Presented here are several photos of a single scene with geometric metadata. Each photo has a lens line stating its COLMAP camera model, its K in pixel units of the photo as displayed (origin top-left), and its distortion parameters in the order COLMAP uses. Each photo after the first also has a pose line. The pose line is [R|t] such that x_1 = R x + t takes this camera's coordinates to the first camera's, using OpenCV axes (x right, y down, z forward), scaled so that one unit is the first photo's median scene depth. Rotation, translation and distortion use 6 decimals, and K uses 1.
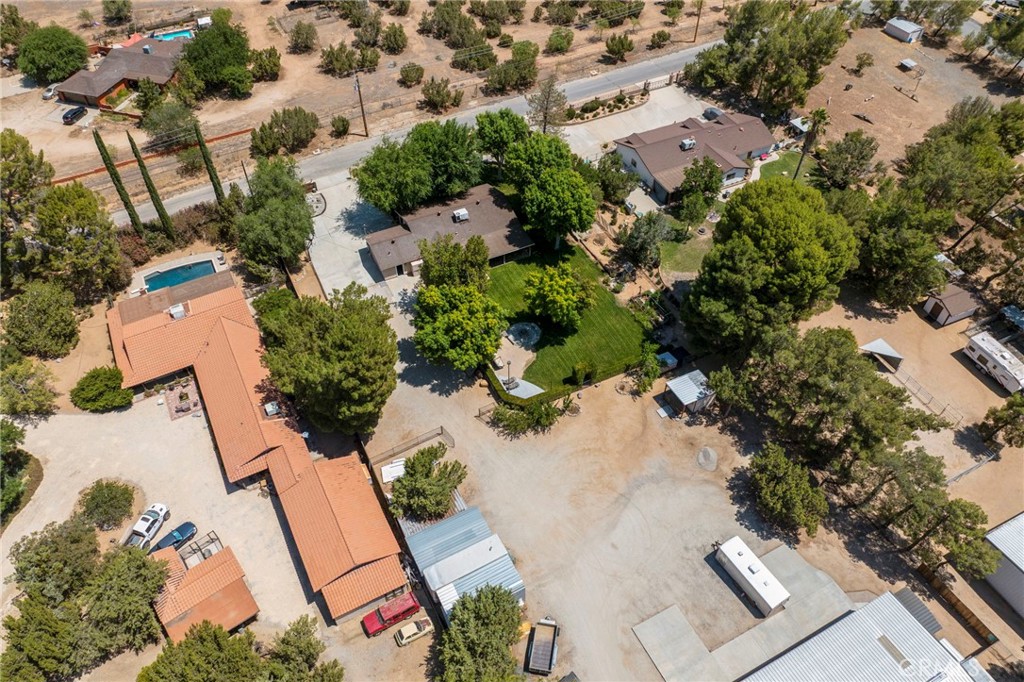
lens RADIAL K [[748.3, 0, 492.3], [0, 748.3, 339.7], [0, 0, 1]] dist [-0.024537, -0.003449]
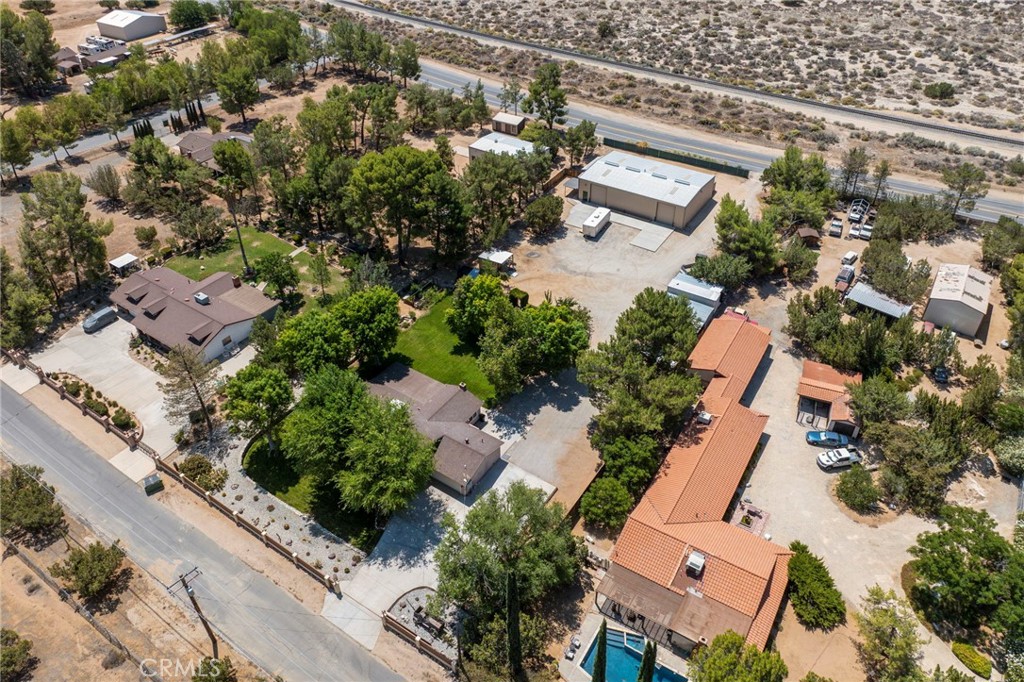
lens RADIAL K [[703.4, 0, 552.1], [0, 703.4, 339.0], [0, 0, 1]] dist [-0.029377, 0.001731]
pose [[-0.549038, -0.520750, 0.653741, -0.732431], [0.610359, 0.284537, 0.739257, -0.787123], [-0.570981, 0.804897, 0.161622, 0.805705]]
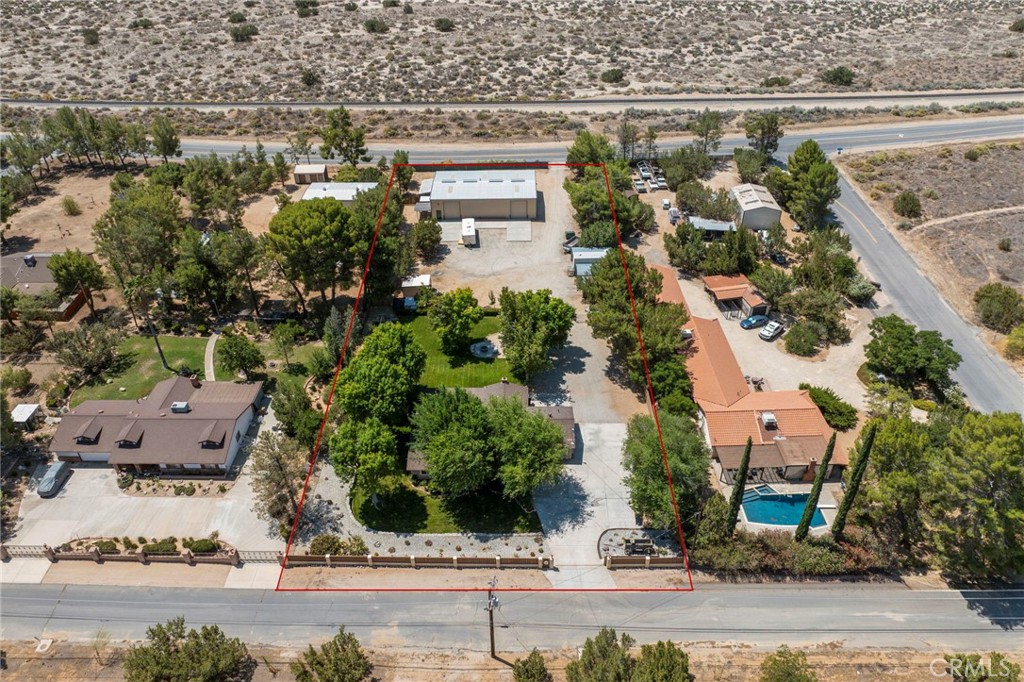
lens RADIAL K [[703.4, 0, 552.1], [0, 703.4, 339.0], [0, 0, 1]] dist [-0.029377, 0.001731]
pose [[-0.918911, -0.226518, 0.322942, -0.452376], [0.292306, 0.158711, 0.943063, -1.118795], [-0.264875, 0.960989, -0.079629, 1.095246]]
